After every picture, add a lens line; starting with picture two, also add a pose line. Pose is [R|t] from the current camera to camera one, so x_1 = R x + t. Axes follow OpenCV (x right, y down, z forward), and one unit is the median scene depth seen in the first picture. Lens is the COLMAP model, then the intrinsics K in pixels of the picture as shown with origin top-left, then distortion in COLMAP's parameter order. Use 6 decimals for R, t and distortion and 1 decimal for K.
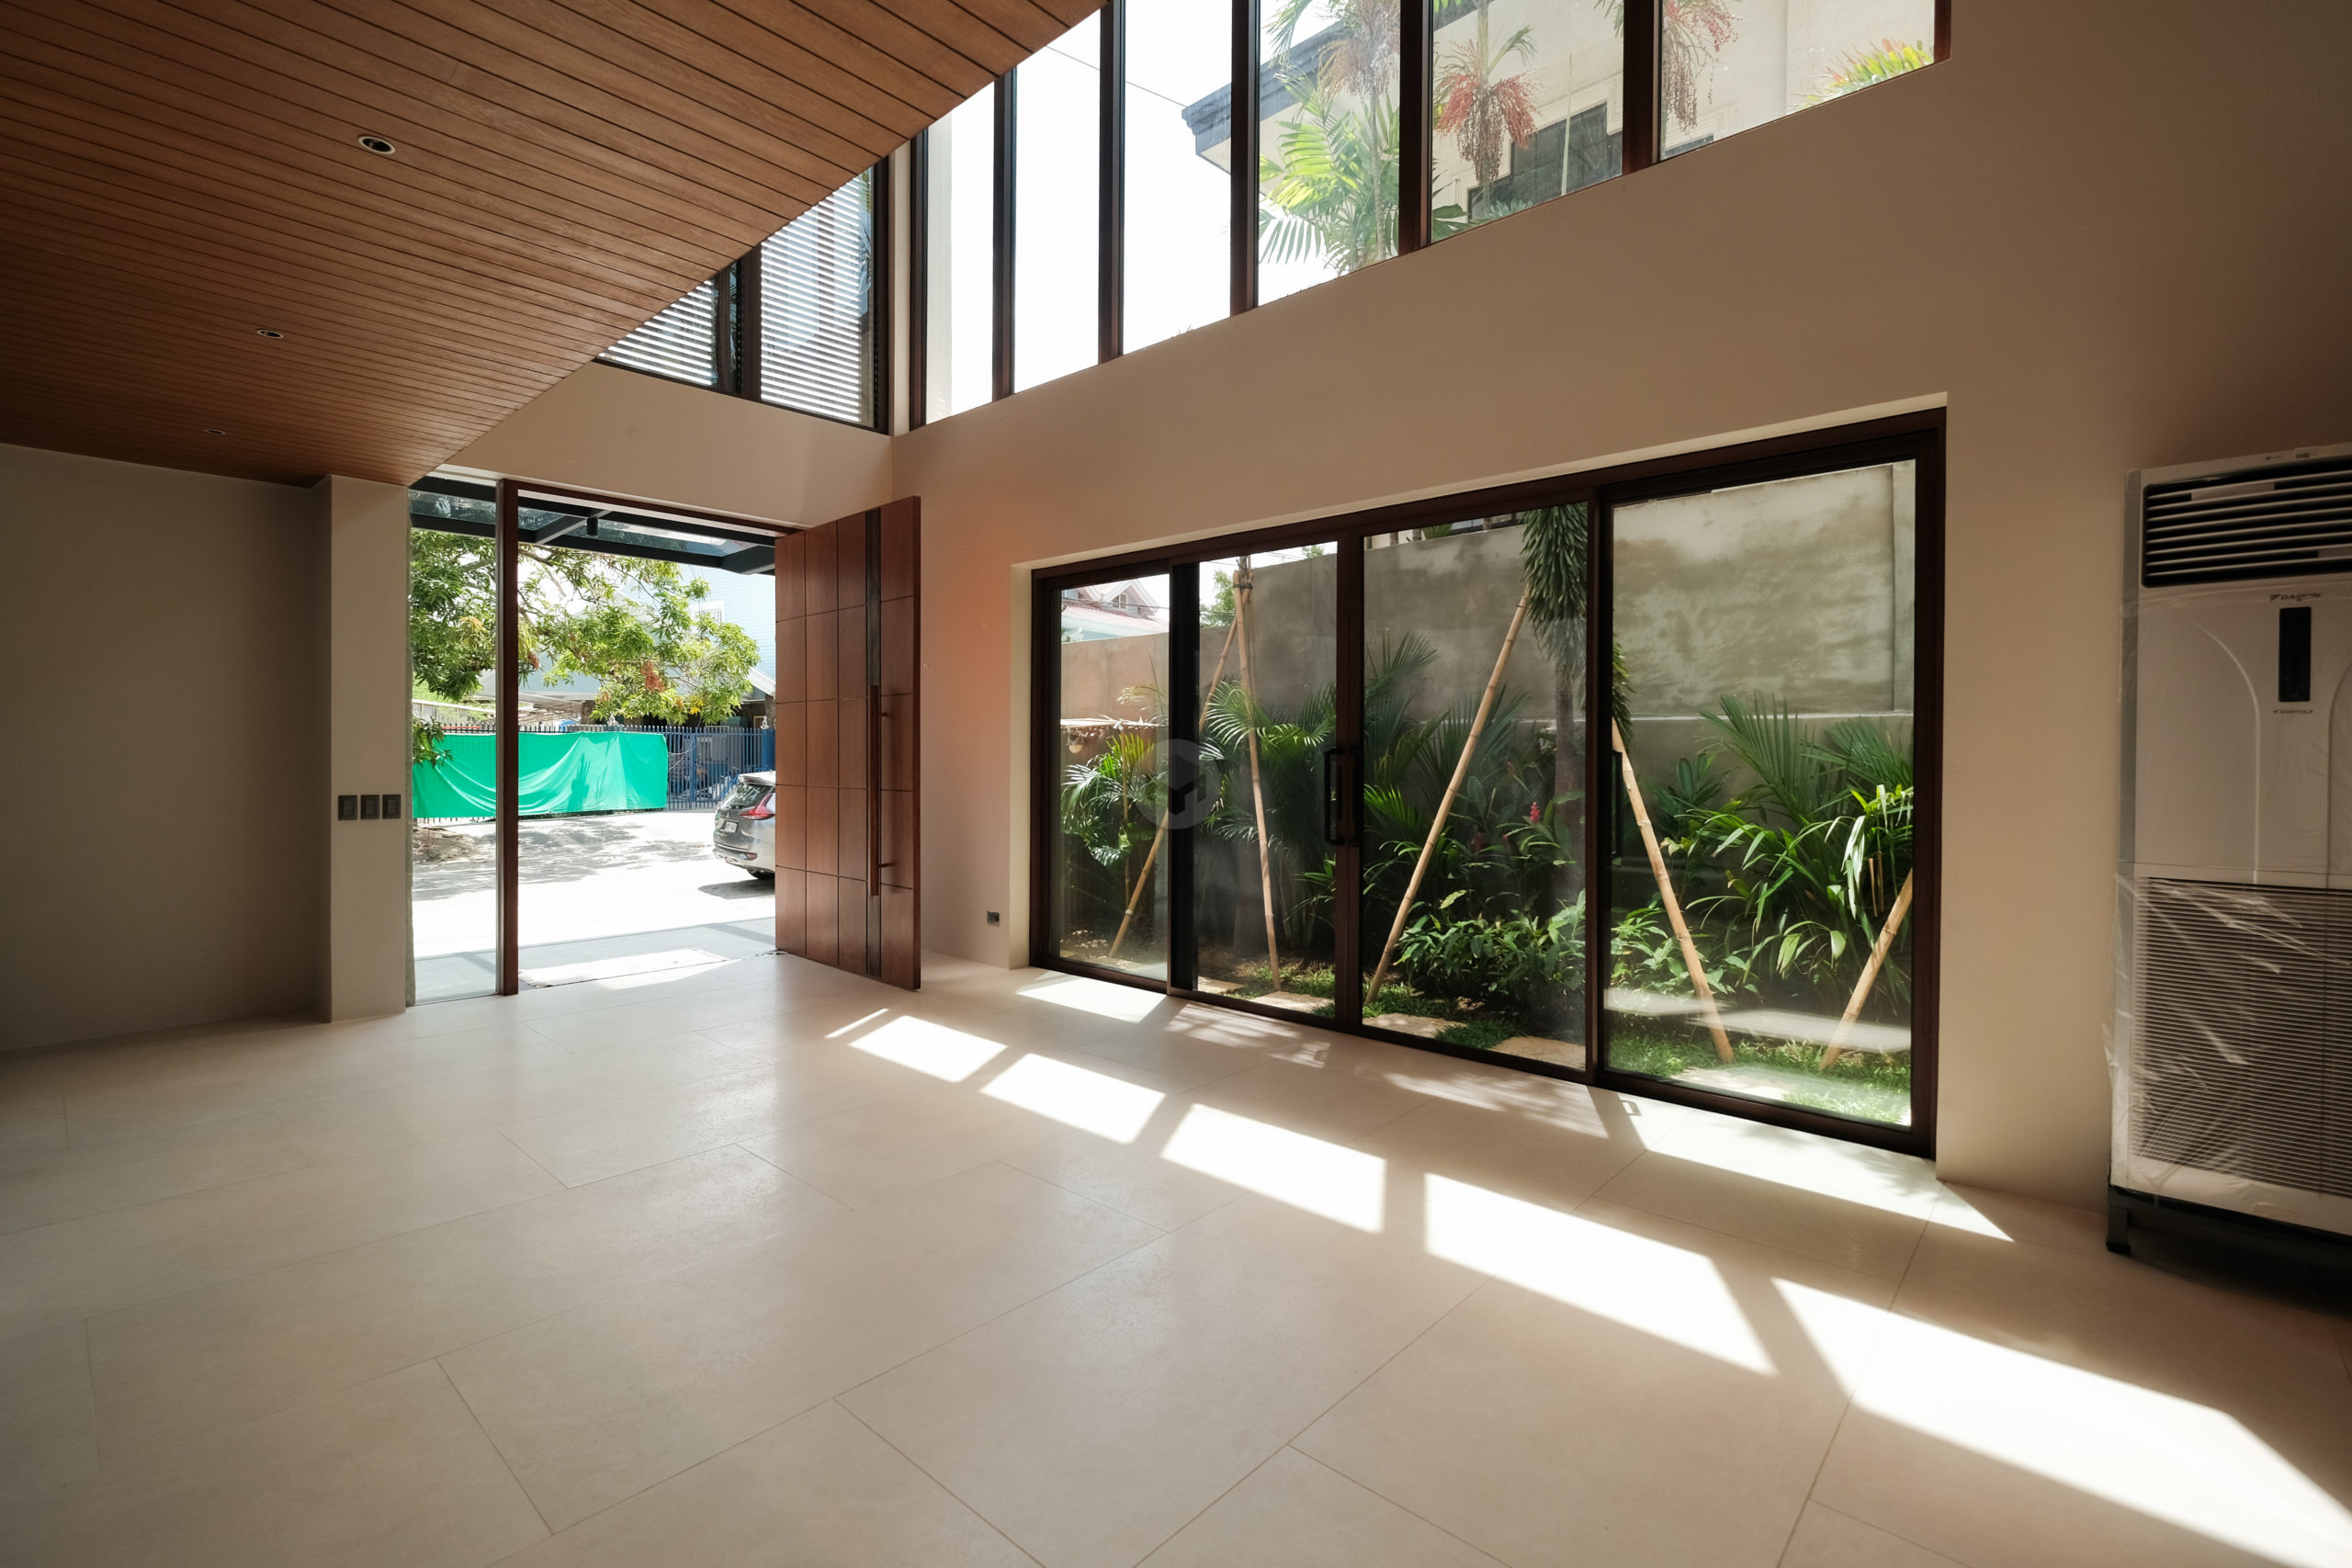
lens RADIAL K [[1050.6, 0, 1183.7], [0, 1050.6, 779.4], [0, 0, 1]] dist [-0.000920, -0.000403]
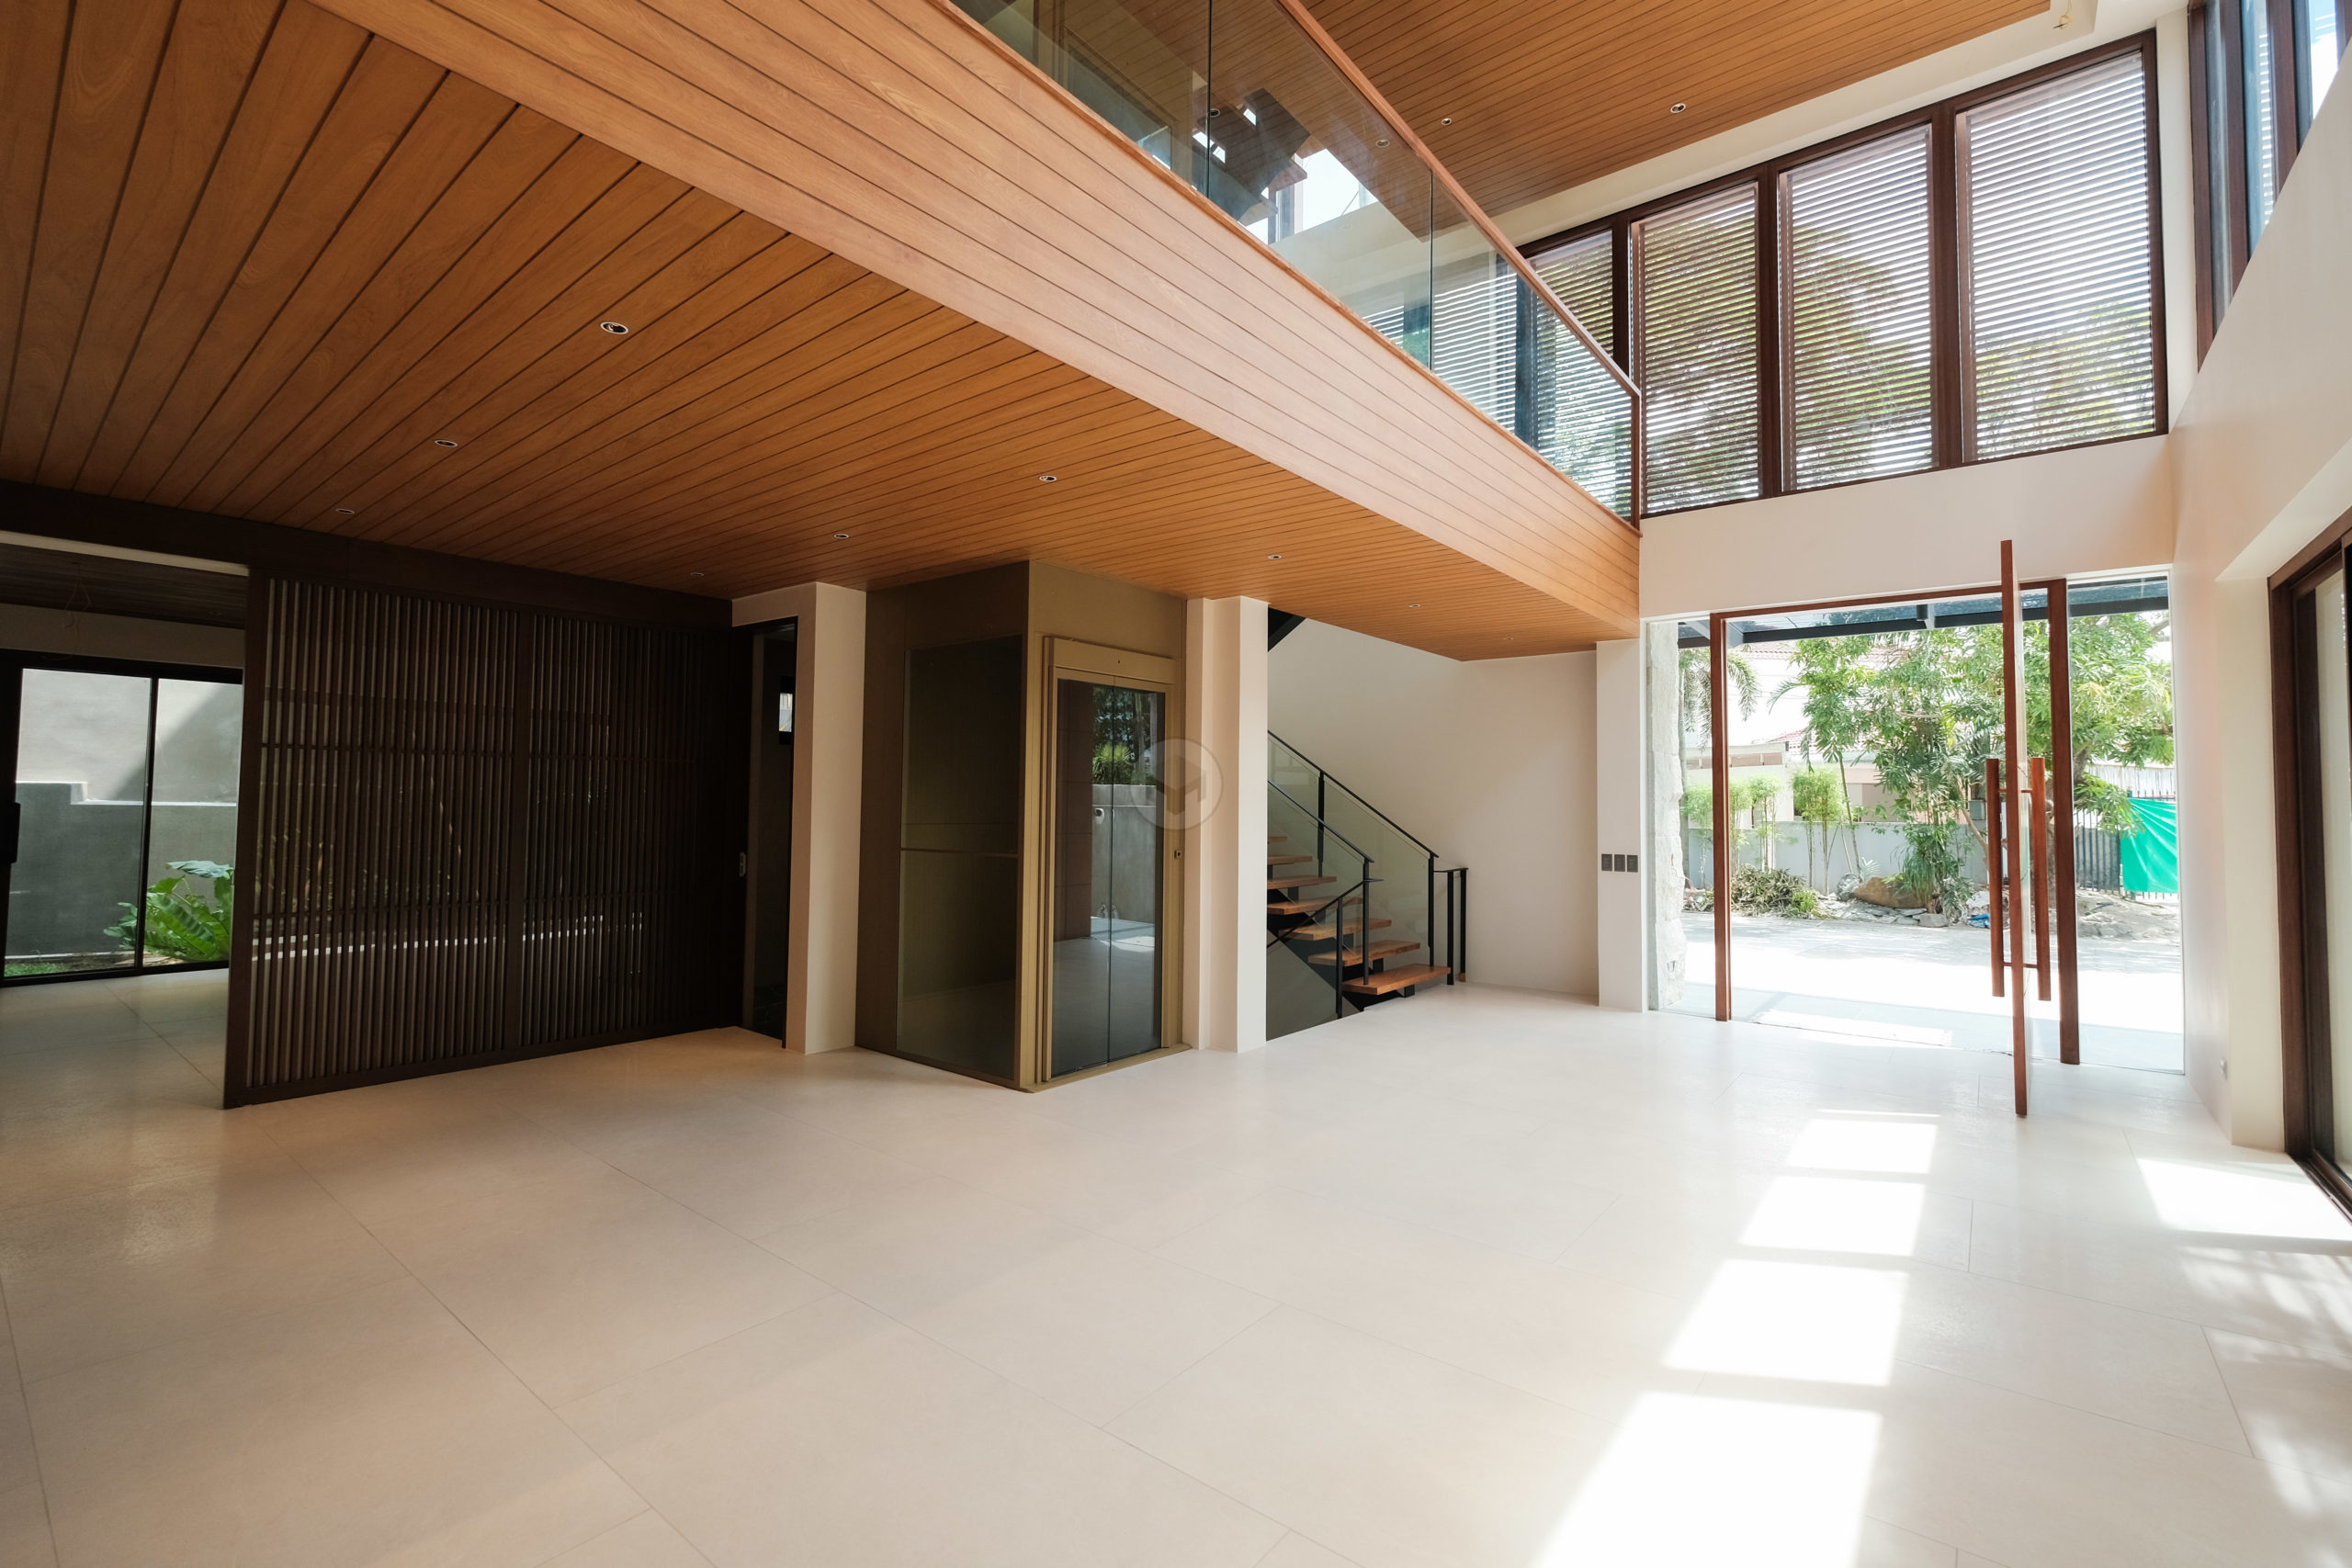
lens RADIAL K [[1050.6, 0, 1186.8], [0, 1050.6, 766.9], [0, 0, 1]] dist [-0.000920, -0.000403]
pose [[0.084616, -0.037530, -0.995707, 0.620719], [-0.037038, 0.998481, -0.040782, -0.024732], [0.995725, 0.040330, 0.083098, 0.272408]]
